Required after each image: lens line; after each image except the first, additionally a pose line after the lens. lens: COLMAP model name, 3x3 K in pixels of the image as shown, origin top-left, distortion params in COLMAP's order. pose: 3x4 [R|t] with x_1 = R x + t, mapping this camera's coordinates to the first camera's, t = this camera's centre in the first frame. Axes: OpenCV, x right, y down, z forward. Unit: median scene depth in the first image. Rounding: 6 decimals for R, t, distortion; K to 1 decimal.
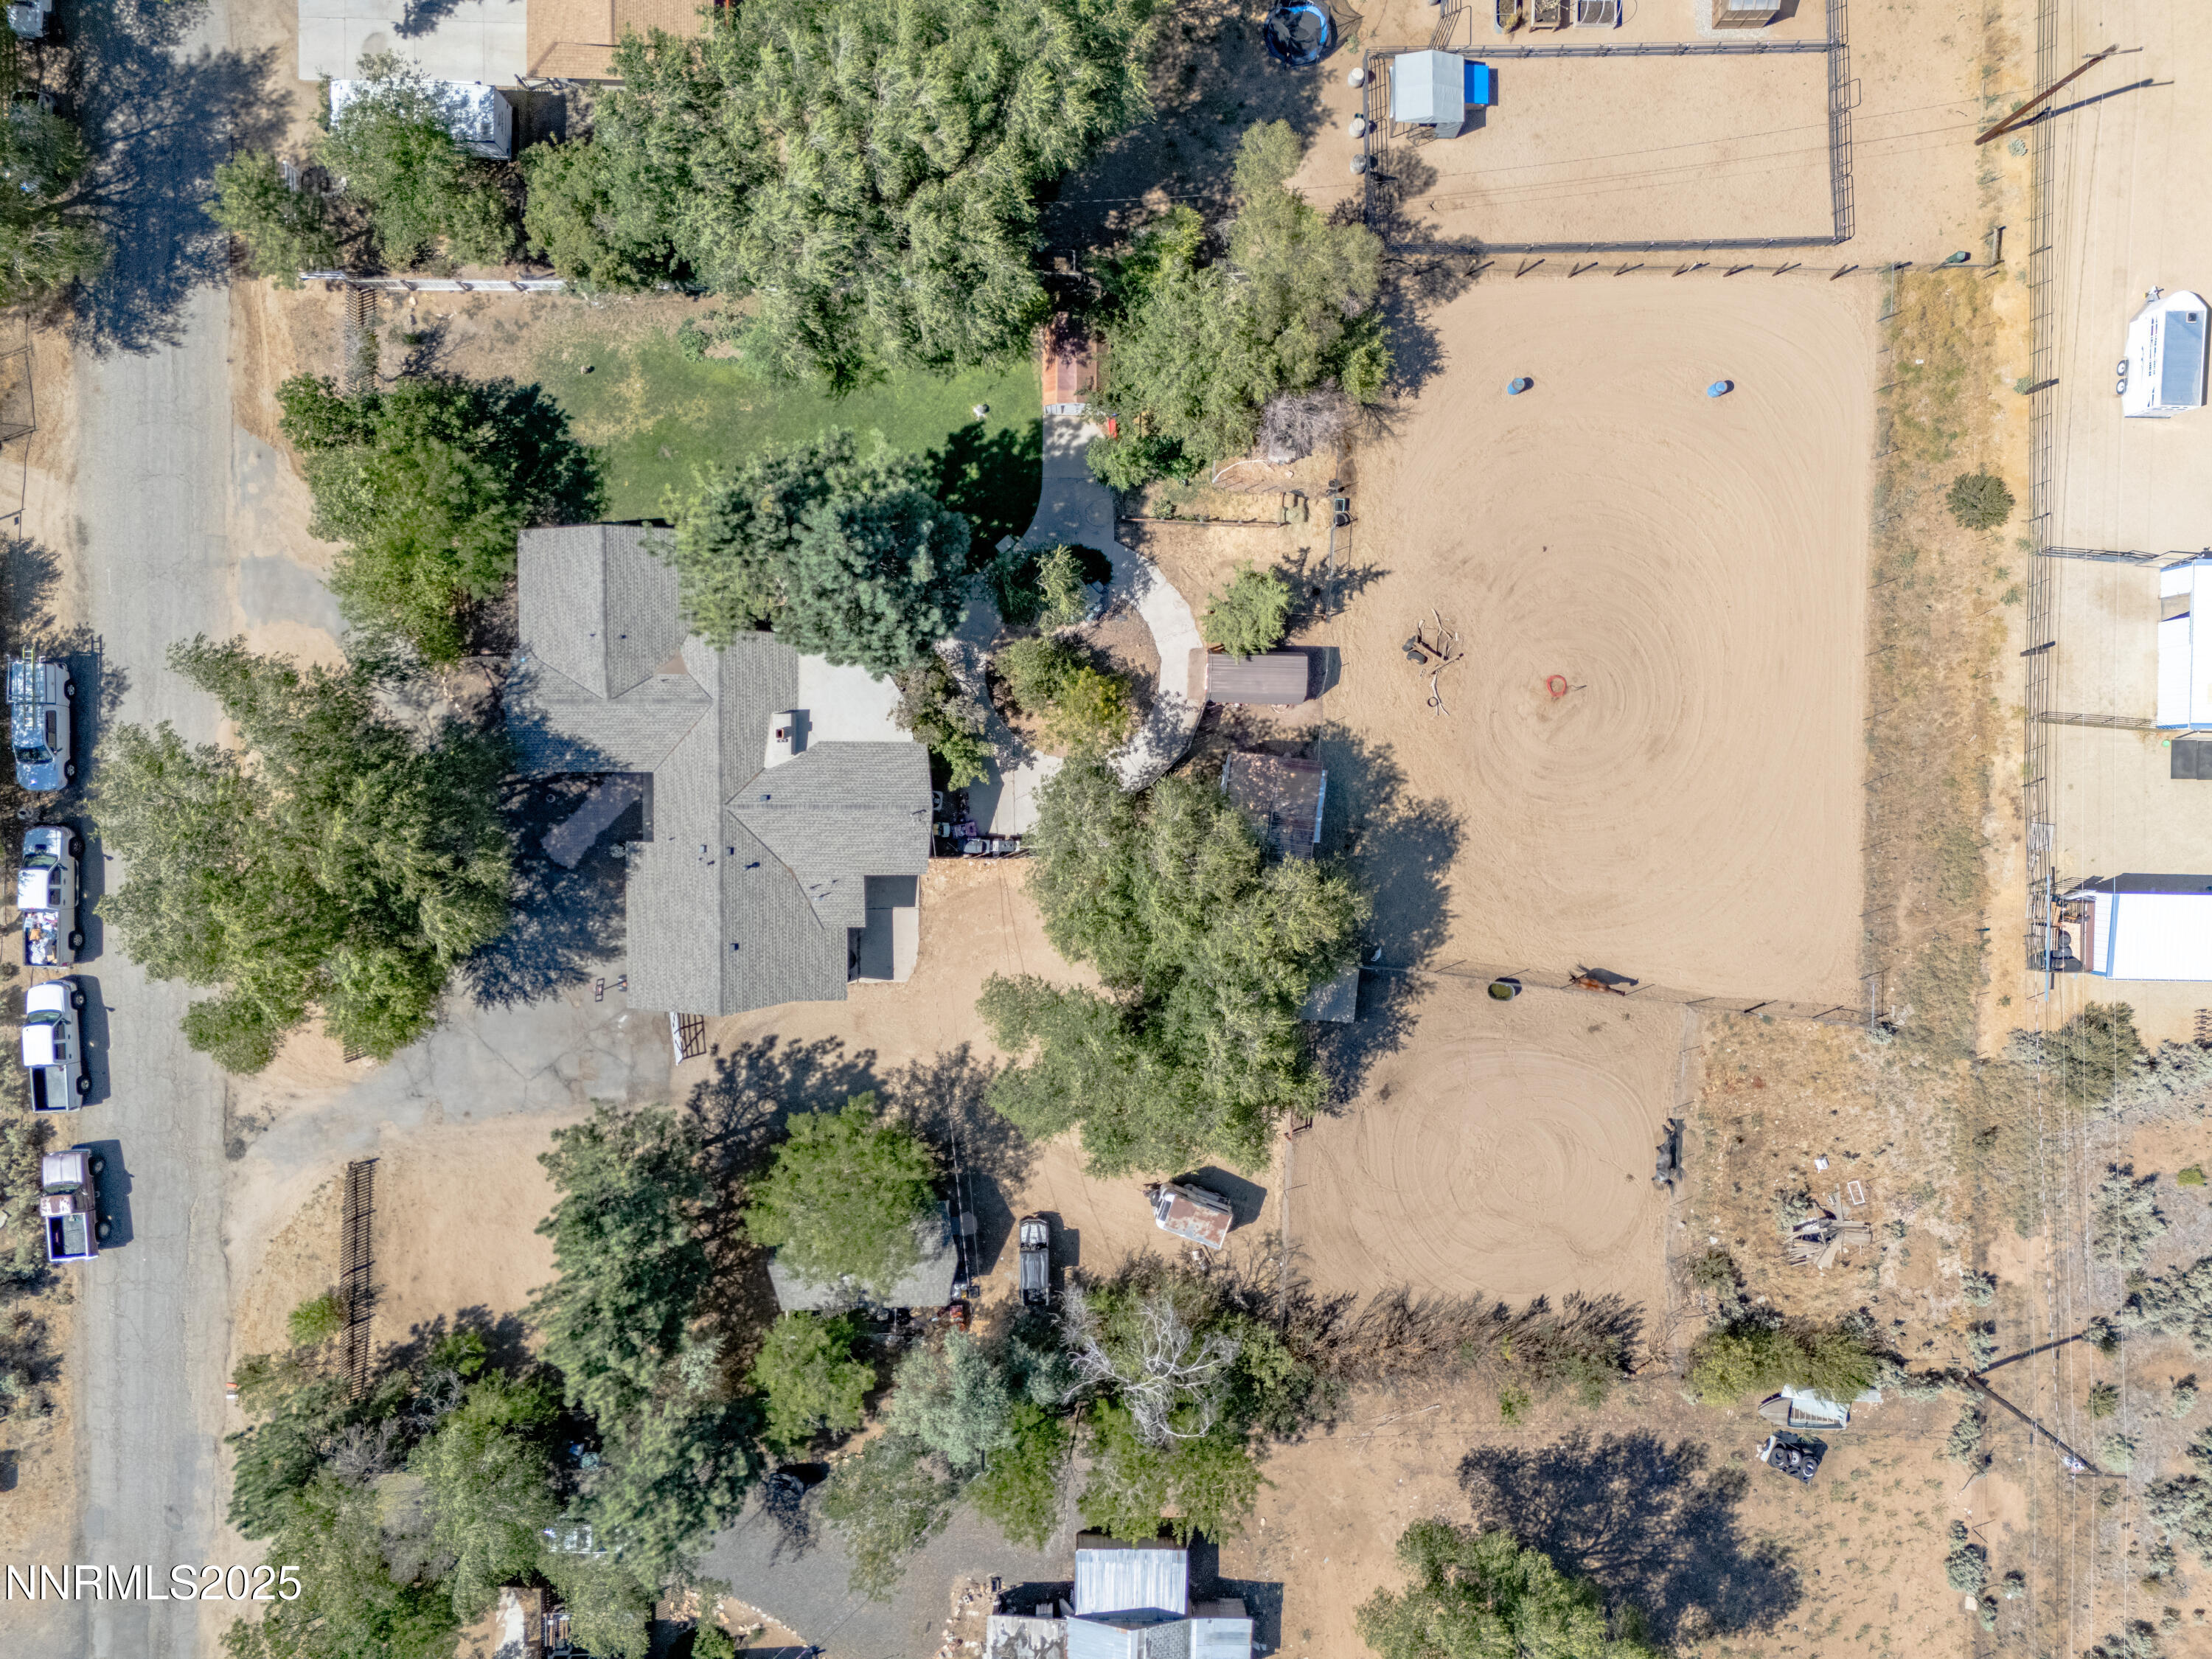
lens RADIAL K [[1627.5, 0, 1110.5], [0, 1627.5, 838.7], [0, 0, 1]] dist [0.093874, -0.091845]
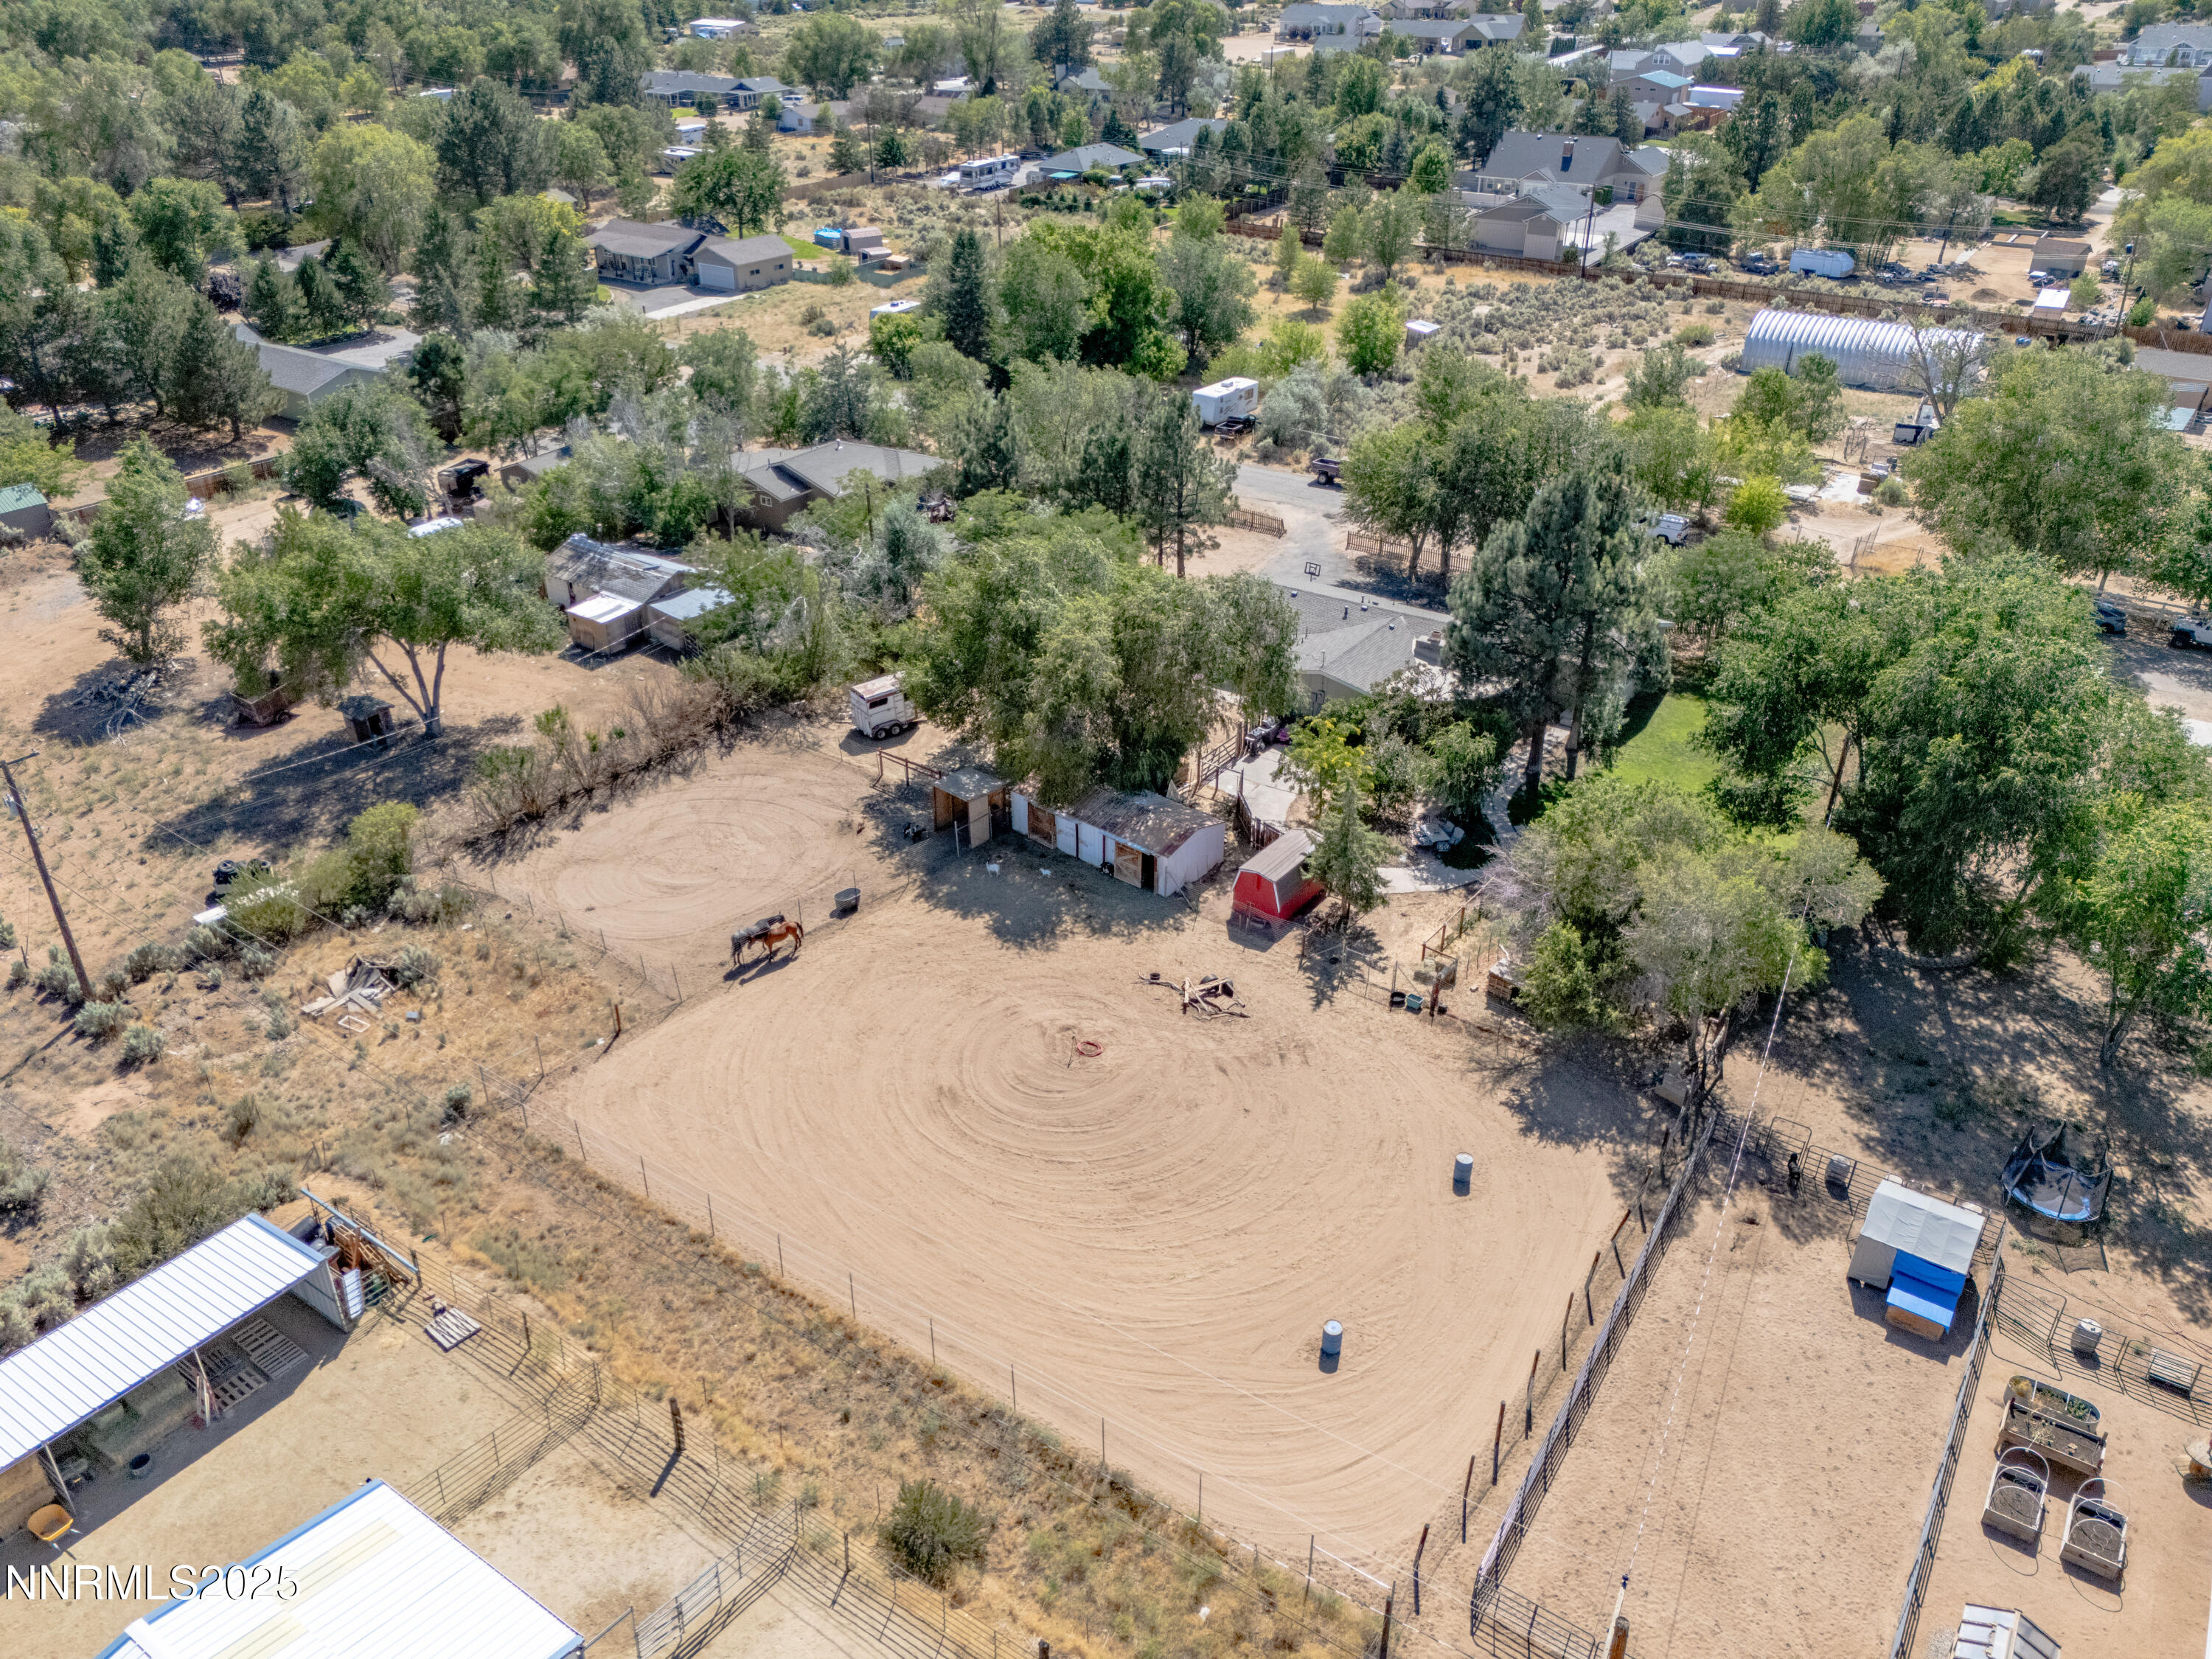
lens RADIAL K [[1632.9, 0, 1113.1], [0, 1632.9, 832.5], [0, 0, 1]] dist [0.070860, -0.061002]
pose [[-0.557588, 0.390807, -0.732370, 0.796988], [-0.829770, -0.287941, 0.478092, -0.447525], [-0.024037, 0.874277, 0.484833, 0.524095]]
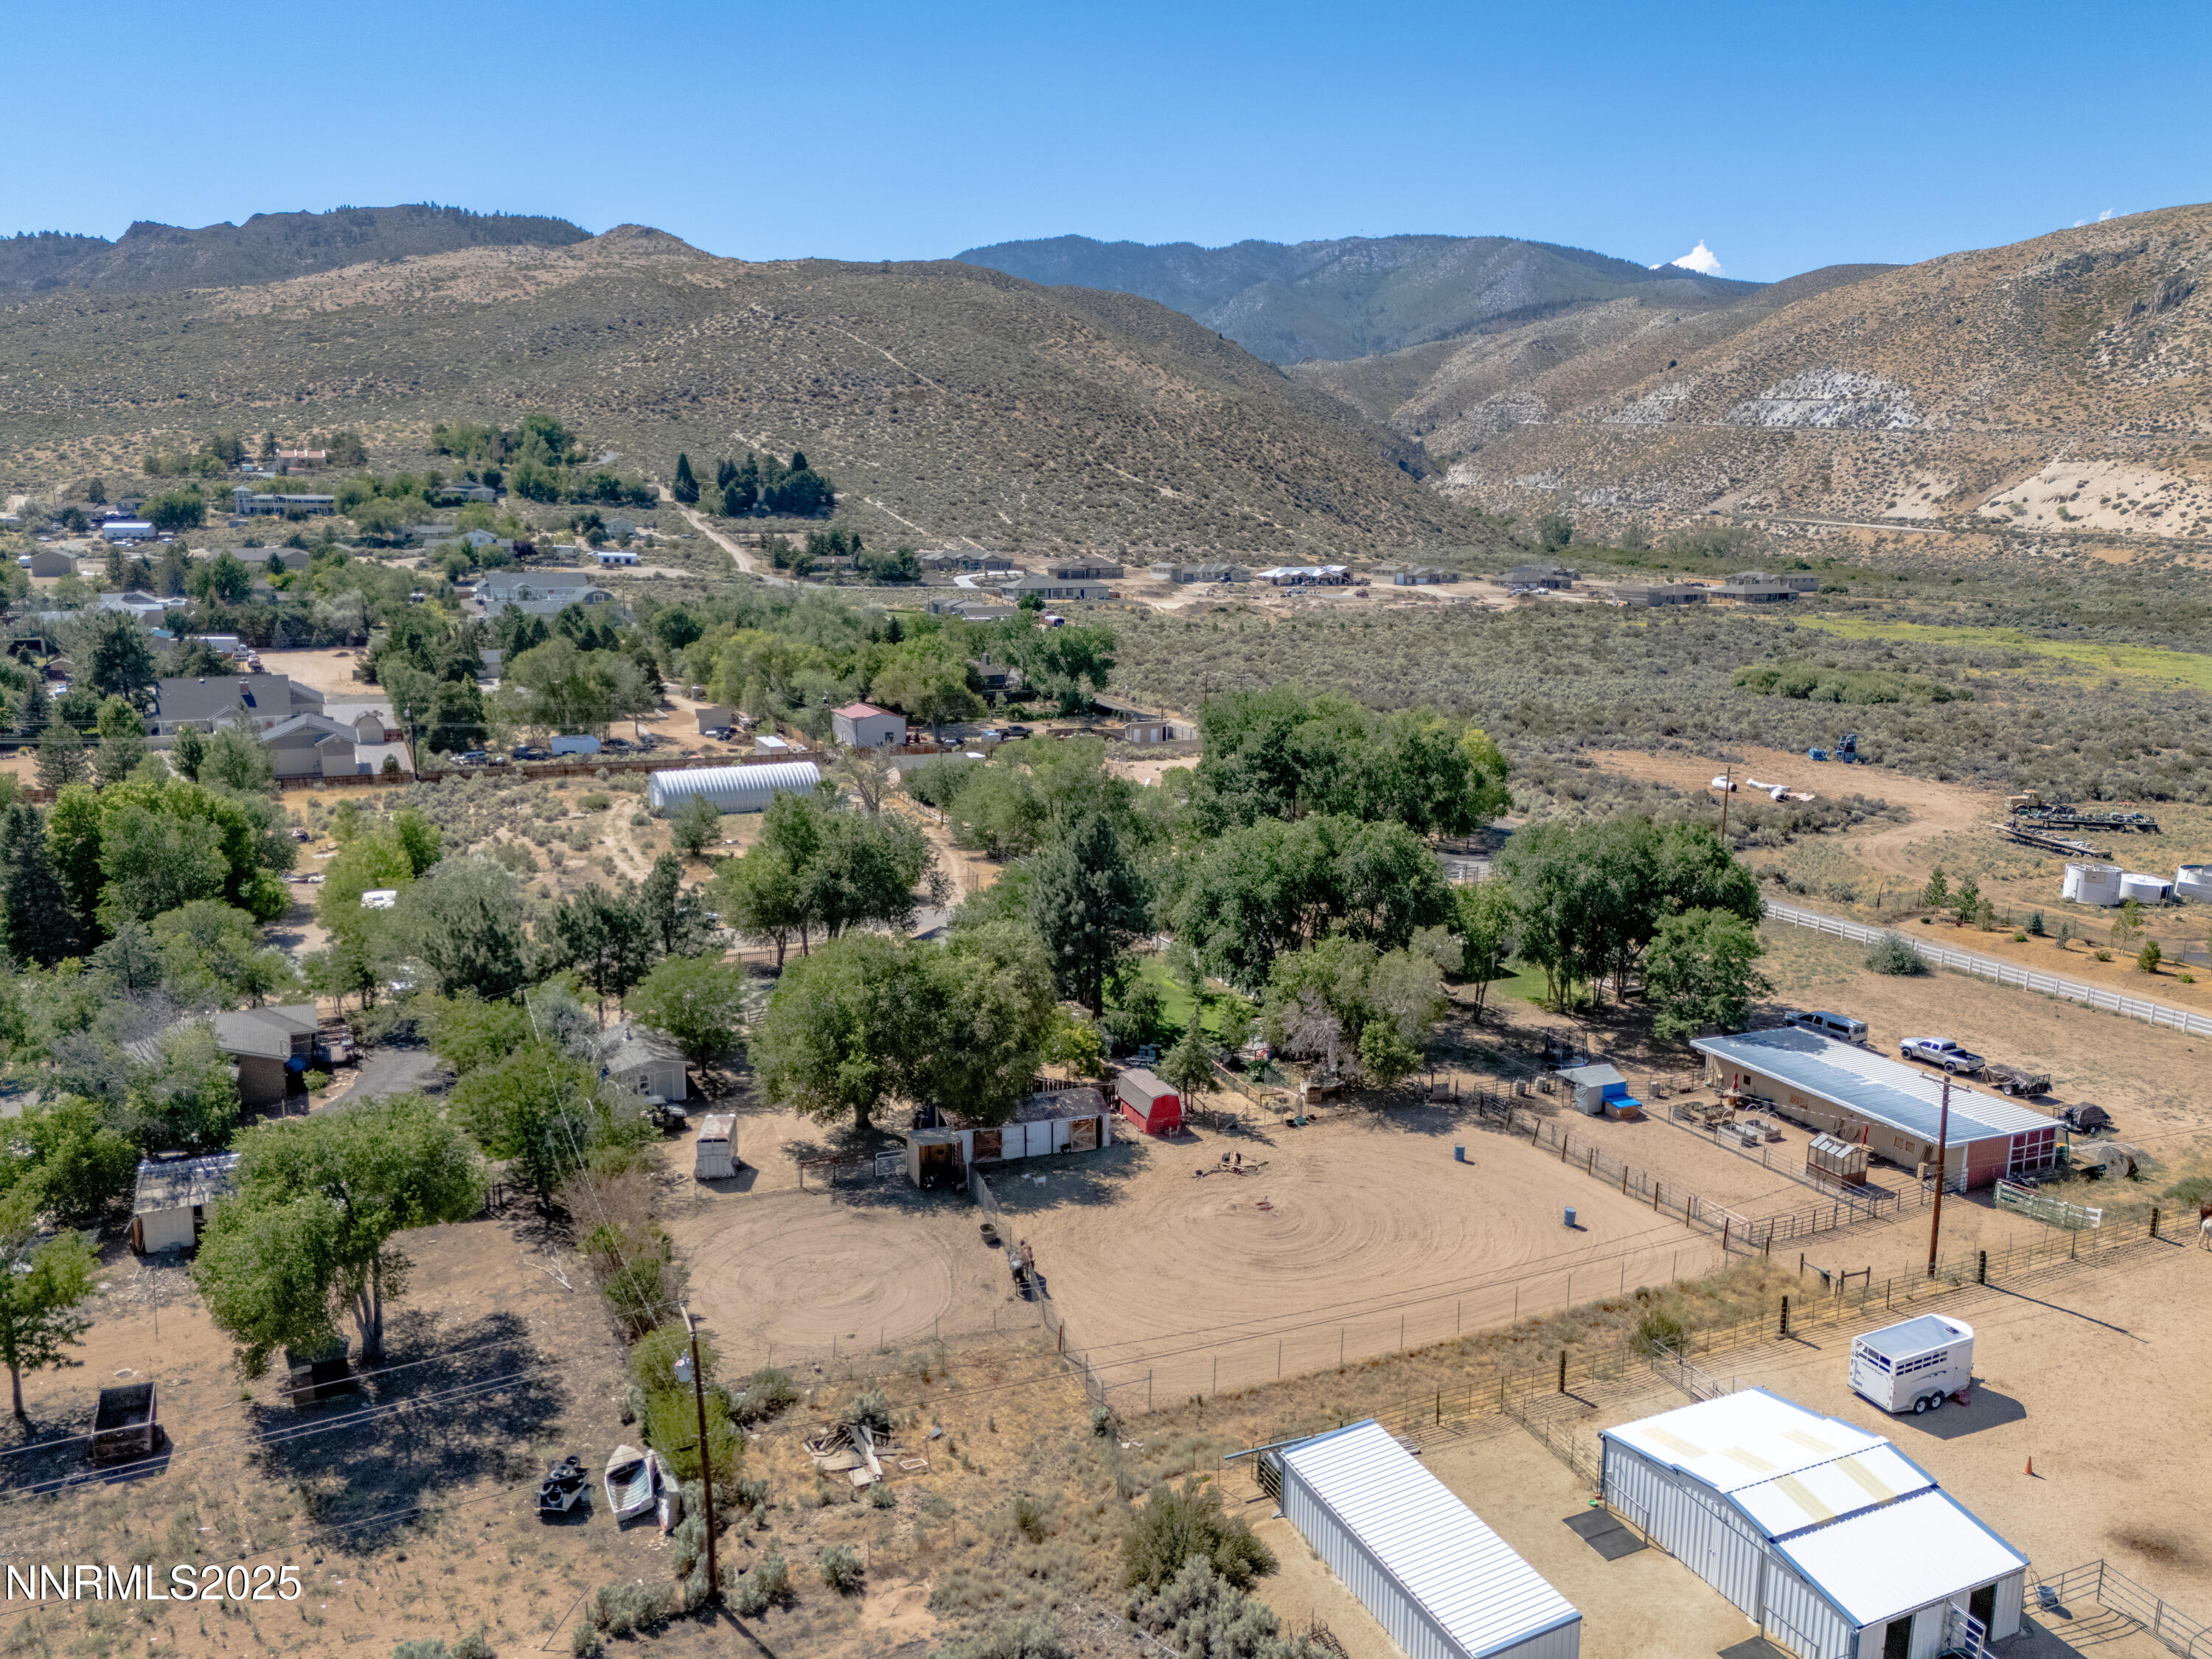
lens RADIAL K [[1632.9, 0, 1113.1], [0, 1632.9, 832.5], [0, 0, 1]] dist [0.070860, -0.061002]
pose [[0.429367, 0.170940, -0.886805, 1.159750], [-0.903055, 0.068637, -0.424005, 0.447293], [-0.011612, 0.982888, 0.183839, 0.547321]]
